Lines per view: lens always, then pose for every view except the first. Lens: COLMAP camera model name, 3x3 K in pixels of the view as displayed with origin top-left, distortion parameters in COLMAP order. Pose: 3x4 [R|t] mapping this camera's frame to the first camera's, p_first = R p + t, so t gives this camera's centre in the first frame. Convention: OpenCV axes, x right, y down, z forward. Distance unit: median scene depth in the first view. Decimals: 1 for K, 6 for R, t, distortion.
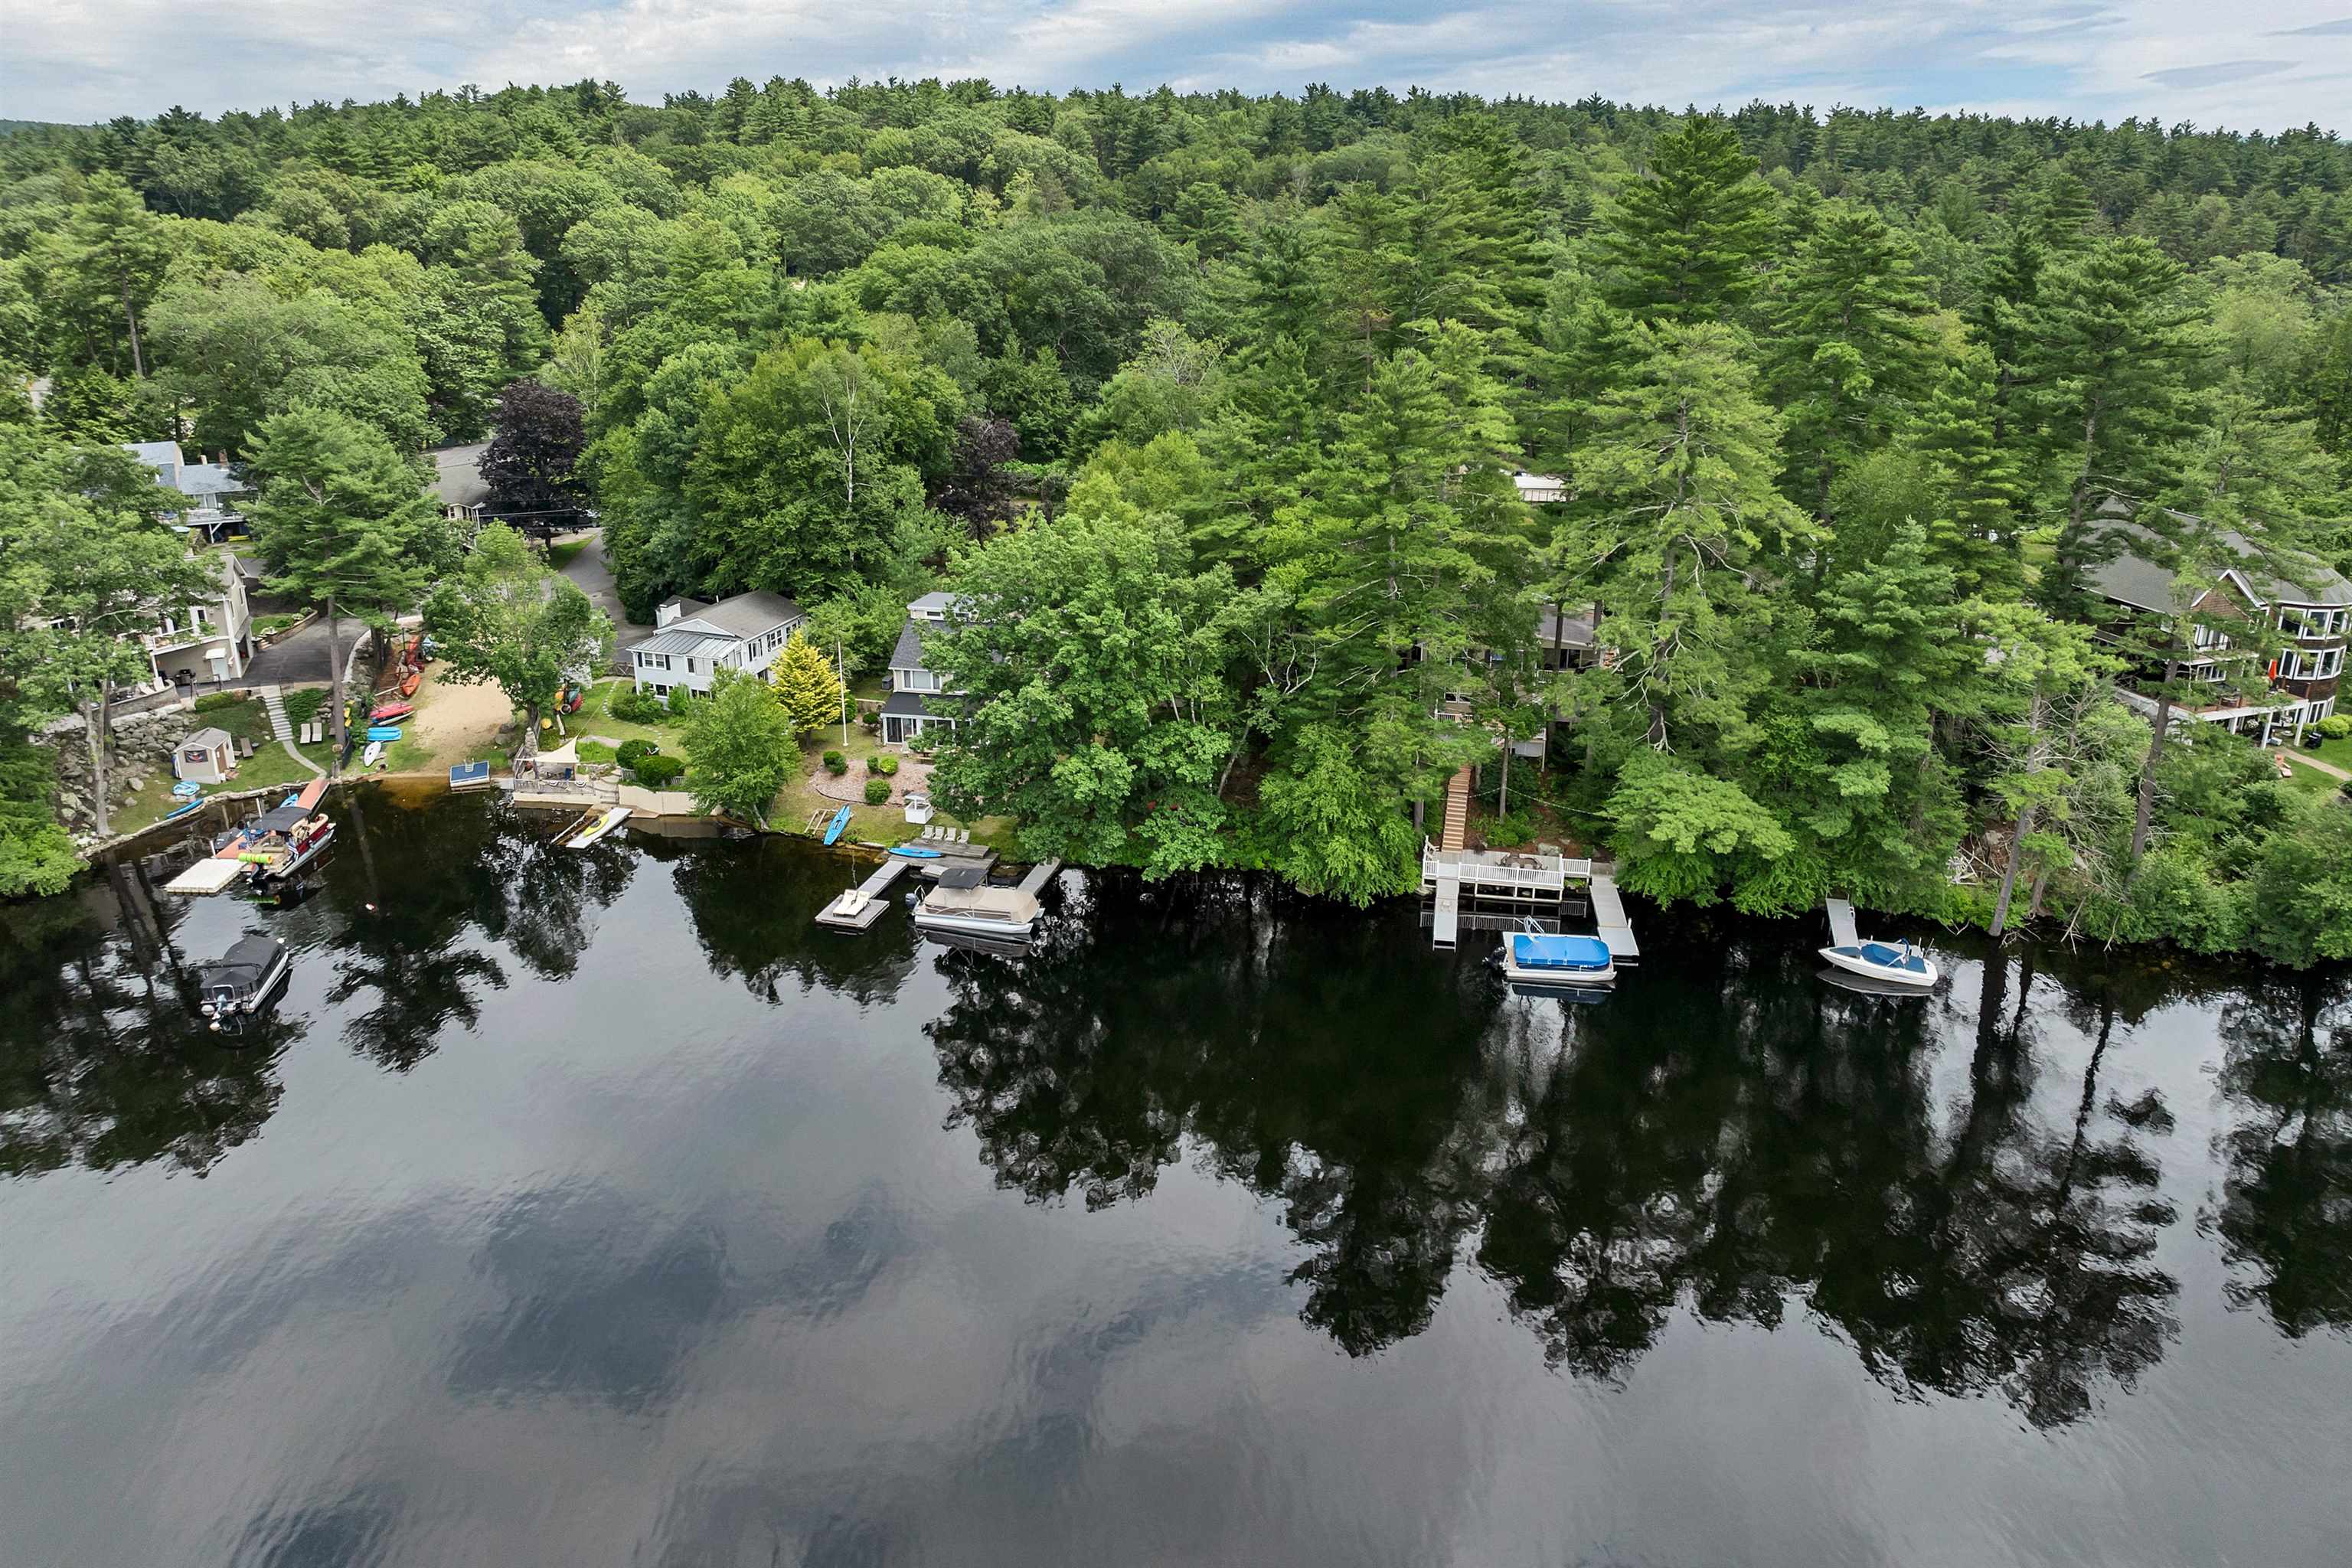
lens RADIAL K [[1678.5, 0, 1166.5], [0, 1678.5, 697.2], [0, 0, 1]] dist [-0.045241, 0.004881]
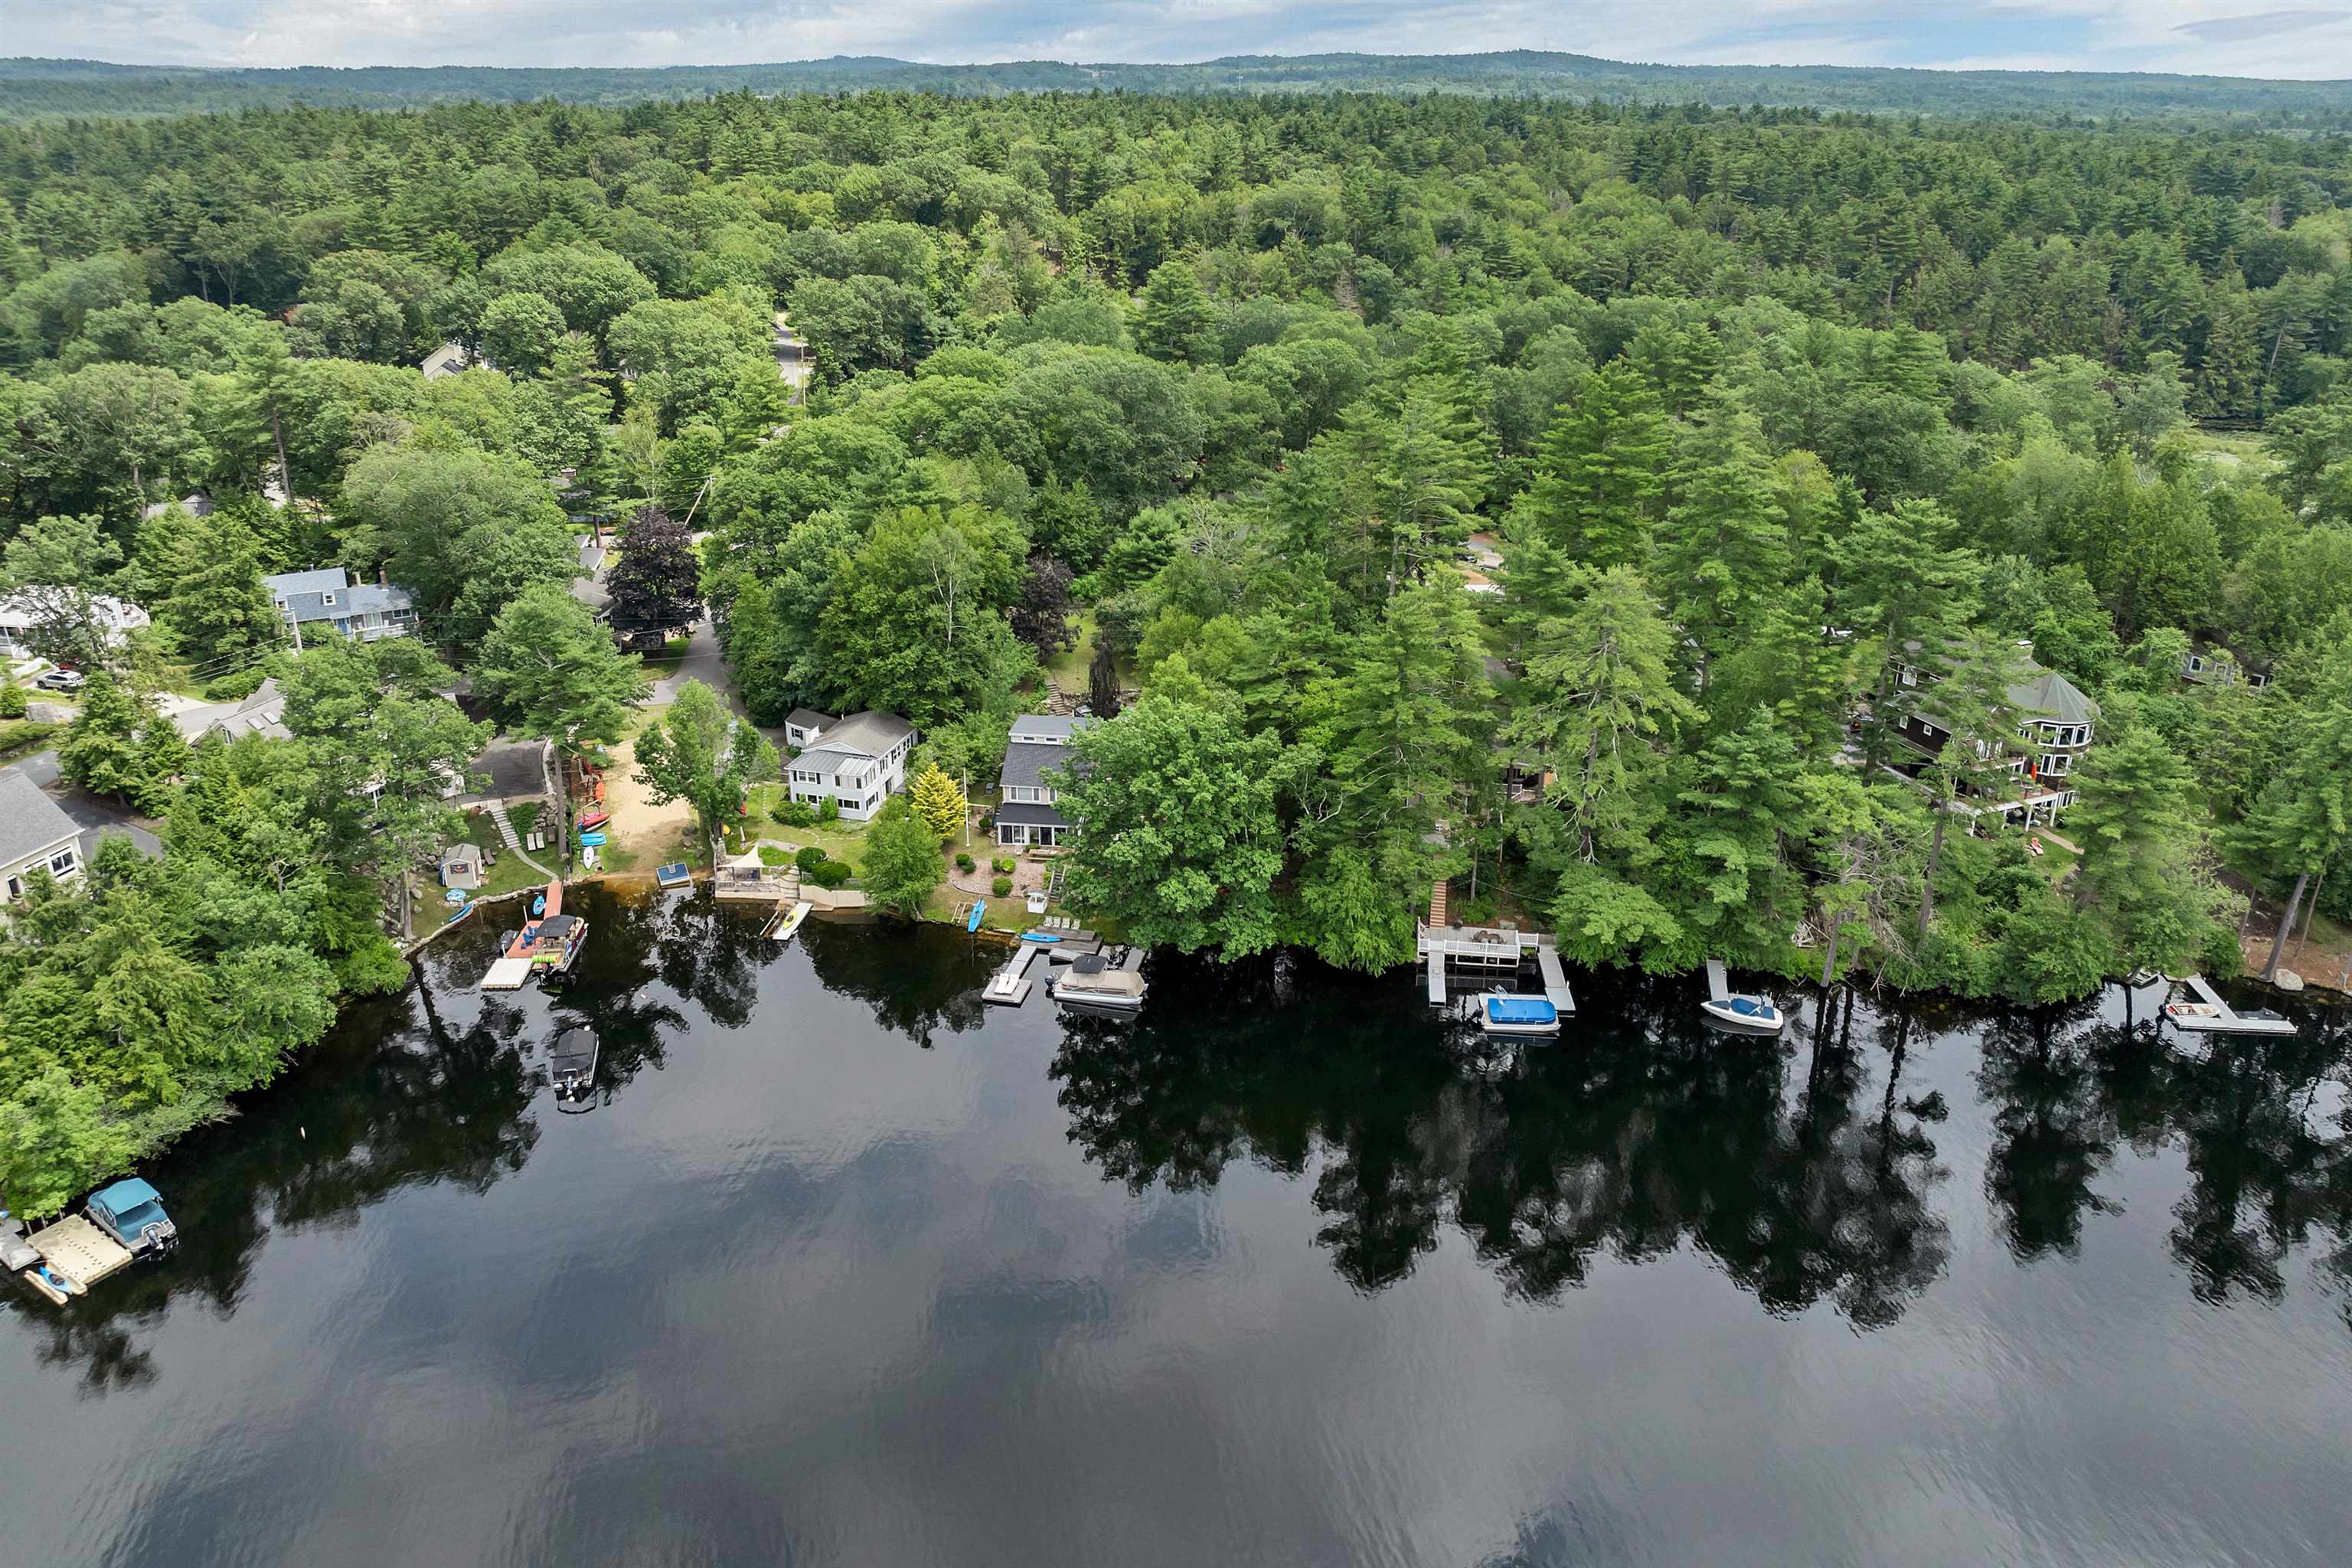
lens RADIAL K [[1678.5, 0, 1166.5], [0, 1678.5, 697.2], [0, 0, 1]] dist [-0.045241, 0.004881]
pose [[0.998464, -0.019407, 0.051891, -0.113746], [0.017357, 0.999062, 0.039667, -0.149405], [-0.052612, -0.038705, 0.997865, -0.332934]]
